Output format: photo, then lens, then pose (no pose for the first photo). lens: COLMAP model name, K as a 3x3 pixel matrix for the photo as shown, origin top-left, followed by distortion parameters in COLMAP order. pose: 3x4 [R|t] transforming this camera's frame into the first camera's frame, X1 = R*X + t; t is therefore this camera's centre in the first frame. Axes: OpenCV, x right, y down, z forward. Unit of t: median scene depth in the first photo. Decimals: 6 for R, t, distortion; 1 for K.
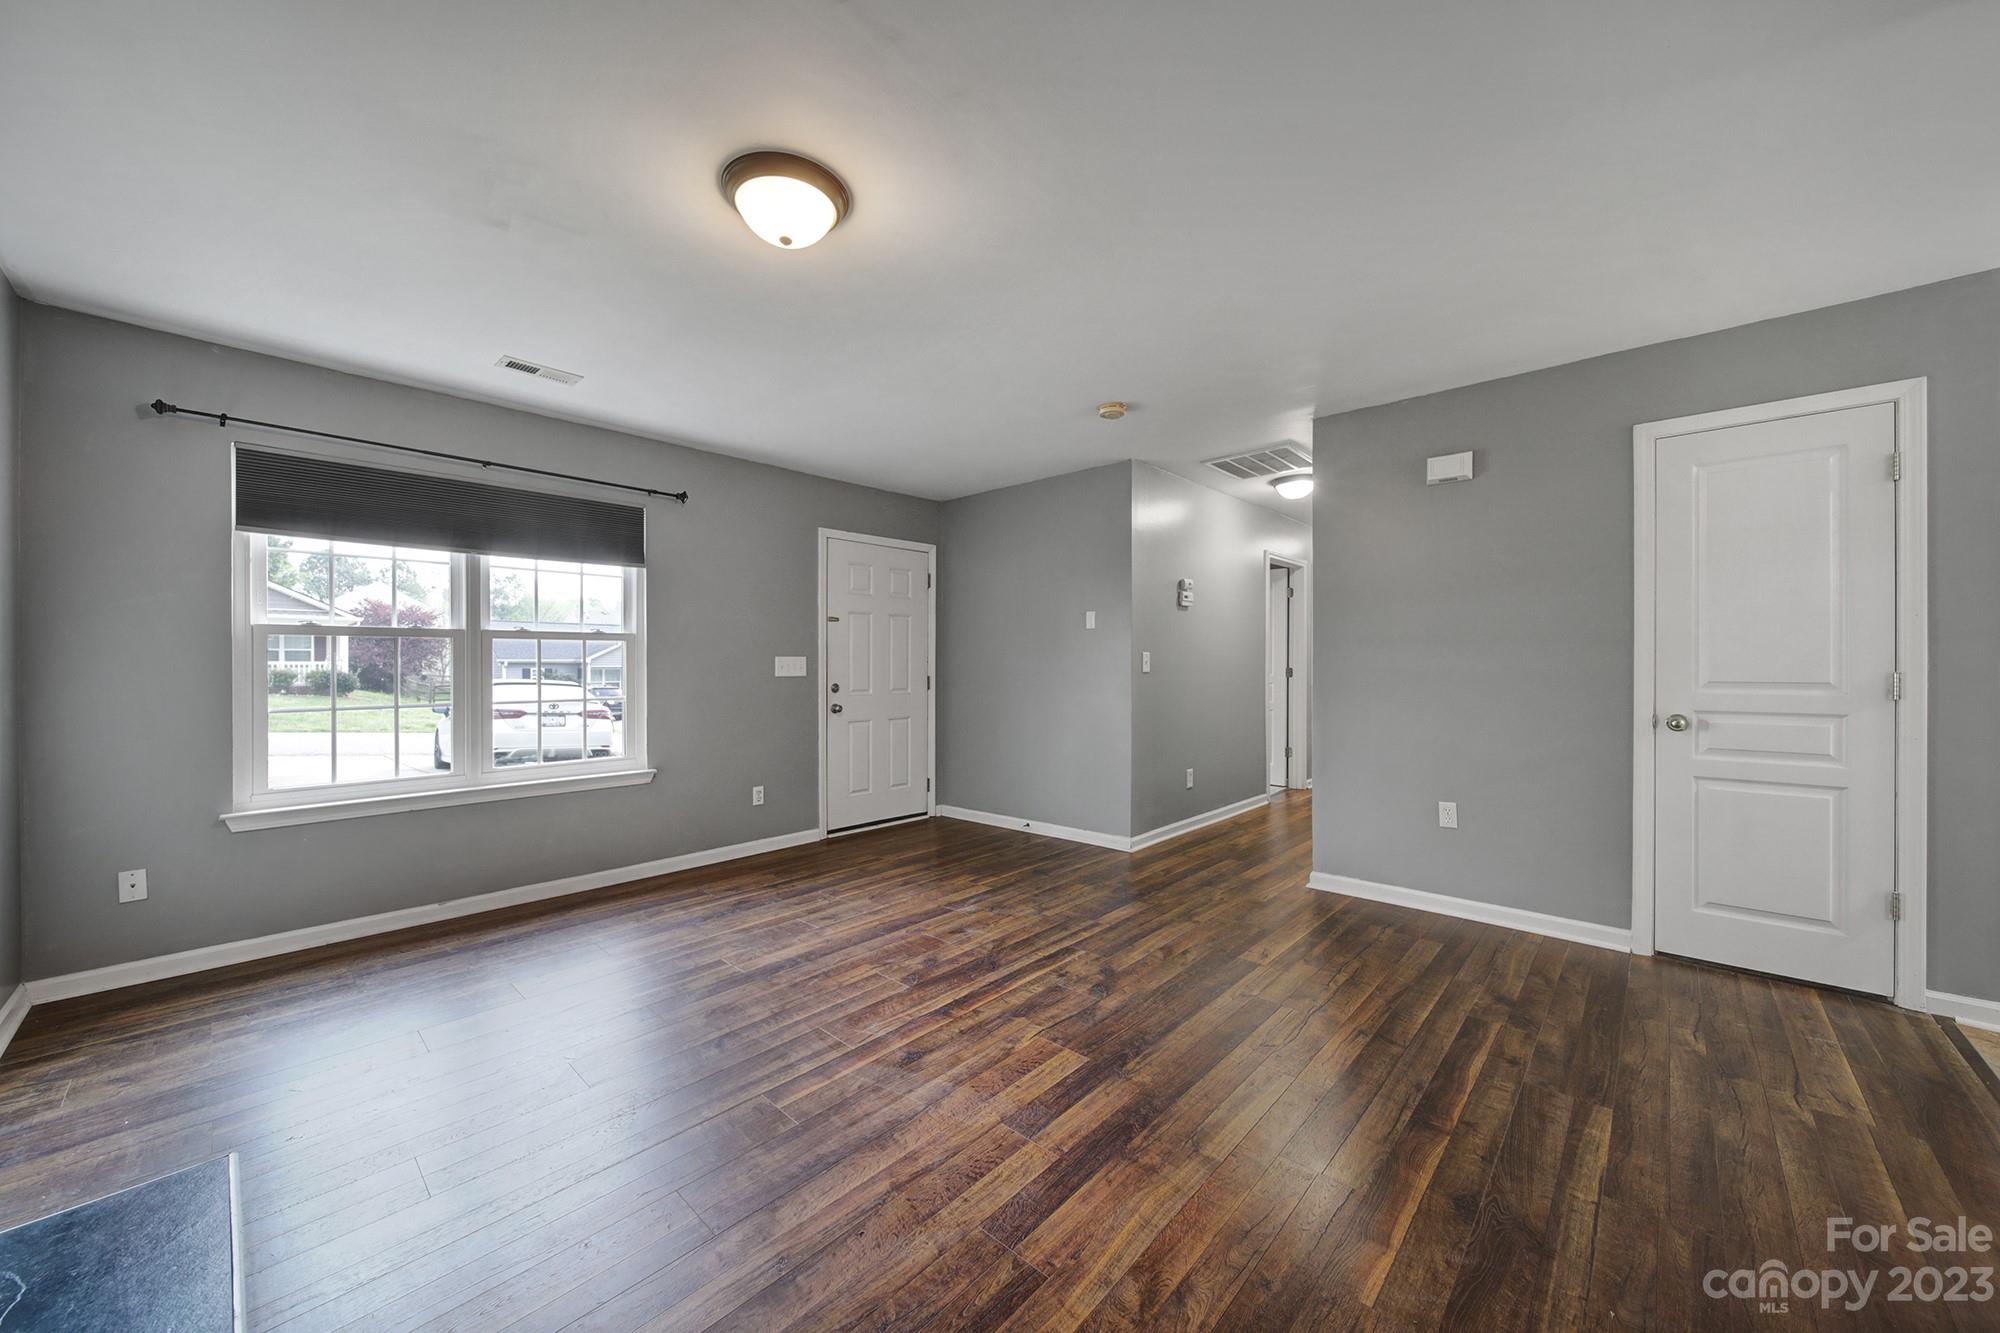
lens RADIAL K [[716.8, 0, 992.8], [0, 716.8, 673.6], [0, 0, 1]] dist [-0.001136, -0.001699]
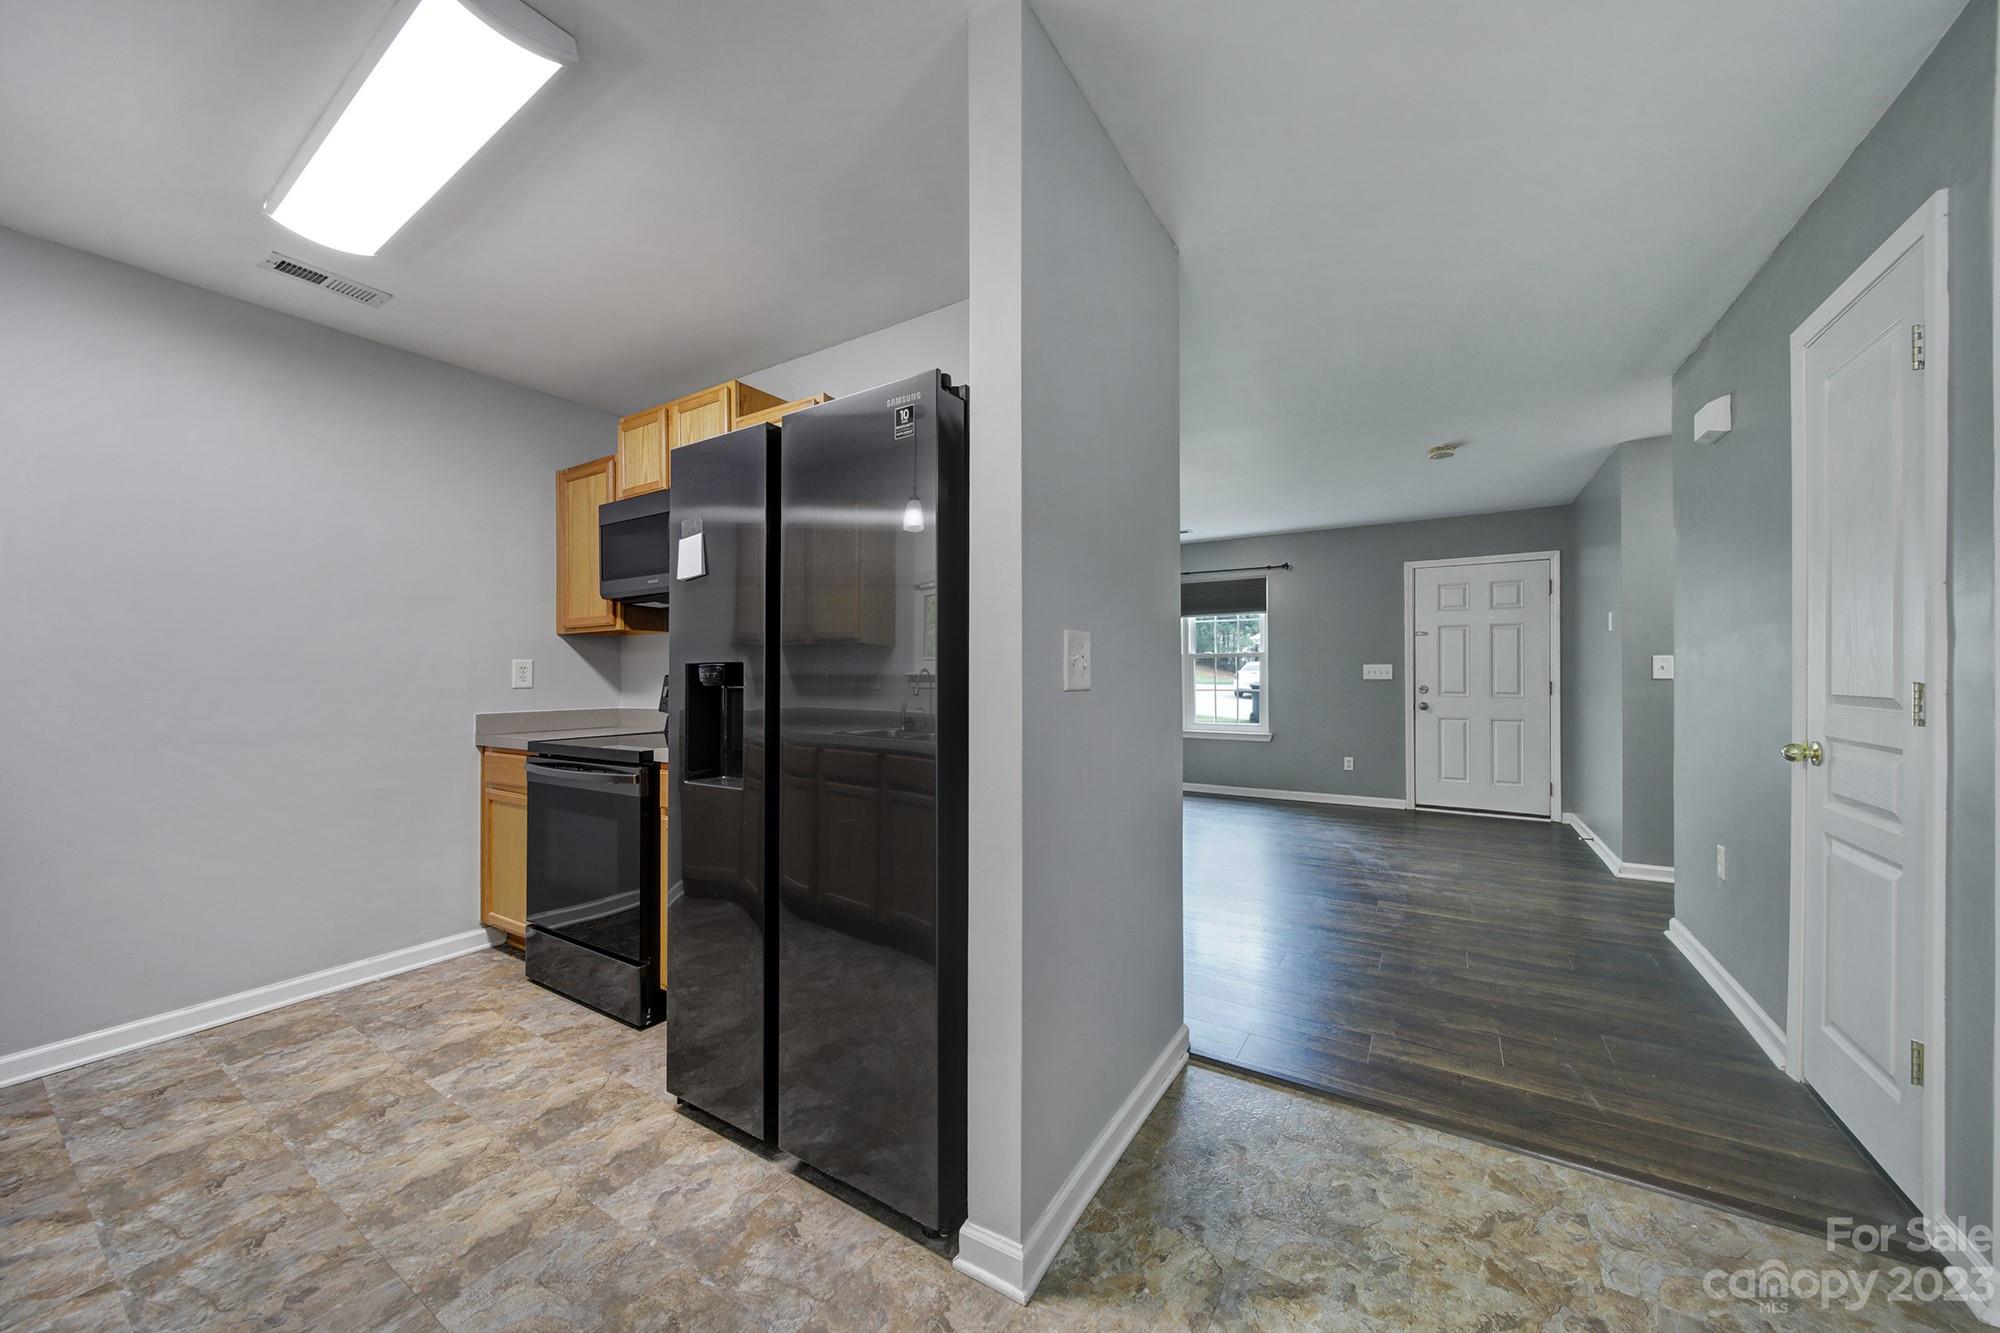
lens RADIAL K [[716.8, 0, 992.8], [0, 716.8, 673.6], [0, 0, 1]] dist [-0.001136, -0.001699]
pose [[0.190713, 0.003912, -0.981638, 1.415417], [-0.006780, 0.999973, 0.002667, -0.008781], [0.981622, 0.006147, 0.190735, 0.069615]]
